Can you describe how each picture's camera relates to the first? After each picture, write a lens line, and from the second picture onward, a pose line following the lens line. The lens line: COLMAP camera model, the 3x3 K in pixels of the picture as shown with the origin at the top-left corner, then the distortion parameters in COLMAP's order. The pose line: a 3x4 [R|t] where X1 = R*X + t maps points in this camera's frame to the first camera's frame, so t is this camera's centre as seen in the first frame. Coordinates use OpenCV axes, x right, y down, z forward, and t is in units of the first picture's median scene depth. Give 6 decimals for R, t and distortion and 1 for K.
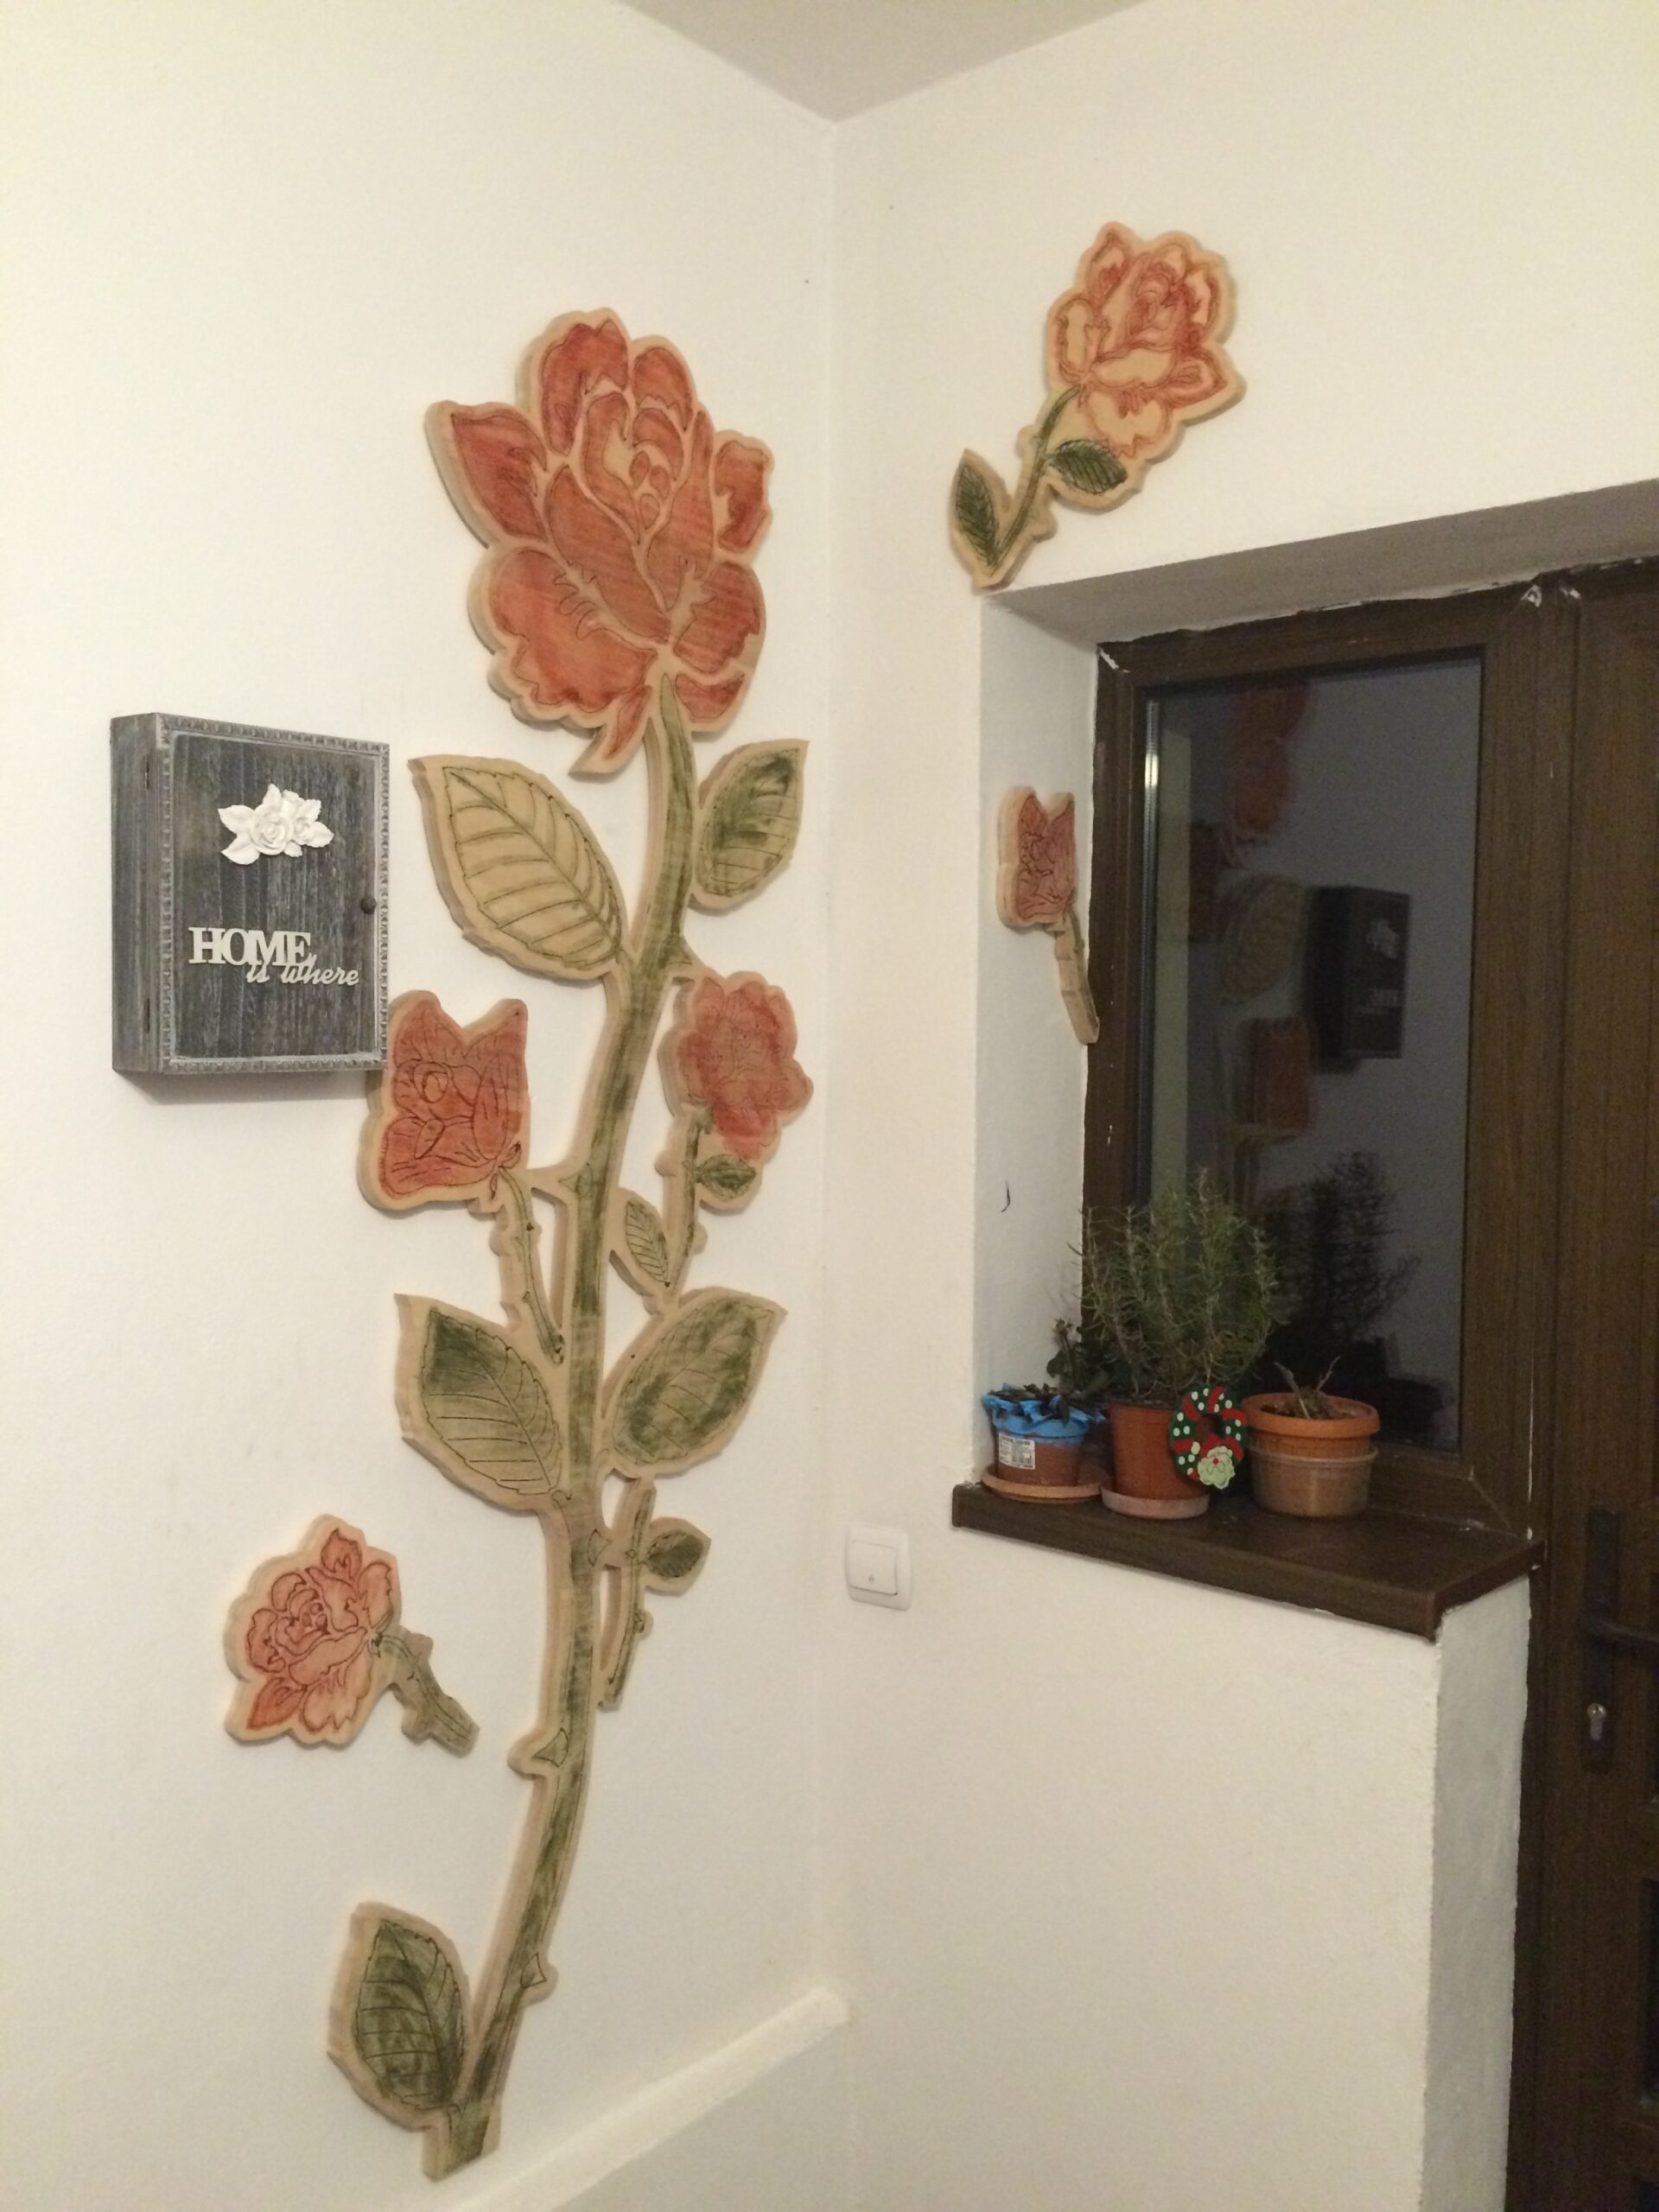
lens RADIAL K [[1901.4, 0, 821.1], [0, 1901.4, 1106.9], [0, 0, 1]] dist [0.089185, -0.134862]
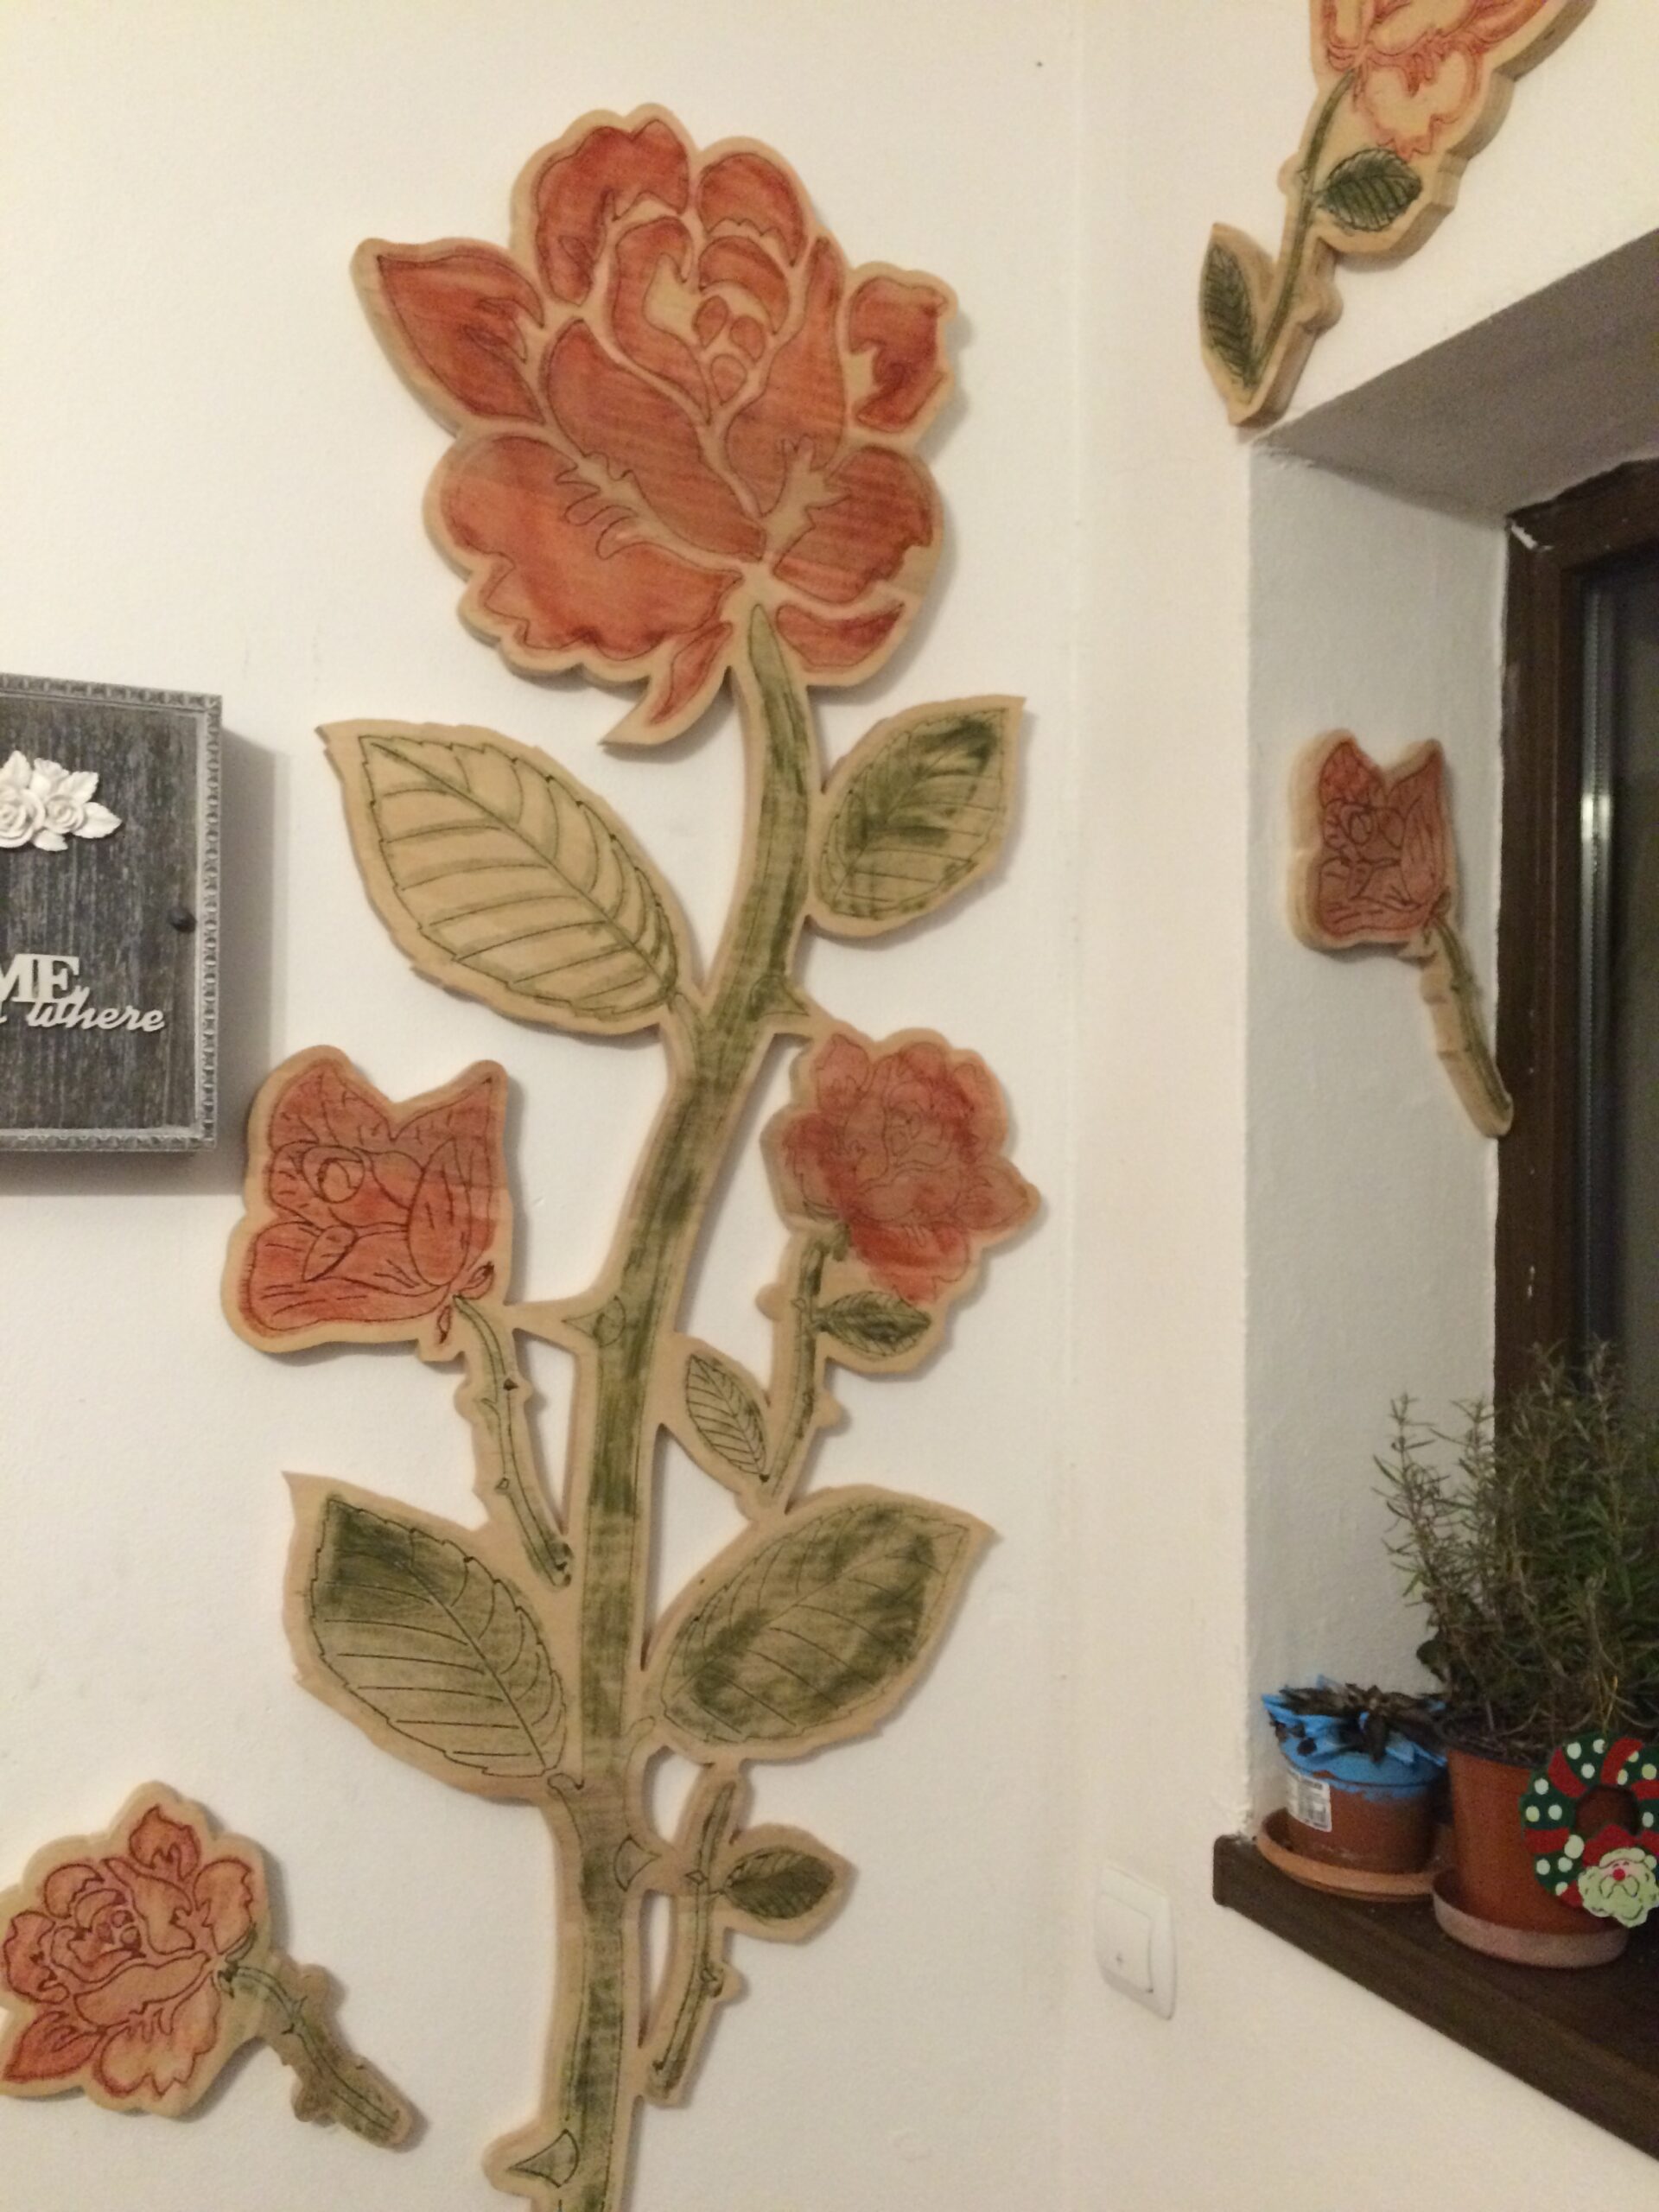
lens RADIAL K [[1901.4, 0, 821.1], [0, 1901.4, 1106.9], [0, 0, 1]] dist [0.089185, -0.134862]
pose [[0.910960, -0.008983, -0.412397, 0.233327], [-0.021875, 0.997304, -0.070045, 0.007458], [0.411915, 0.072830, 0.908307, 0.388056]]
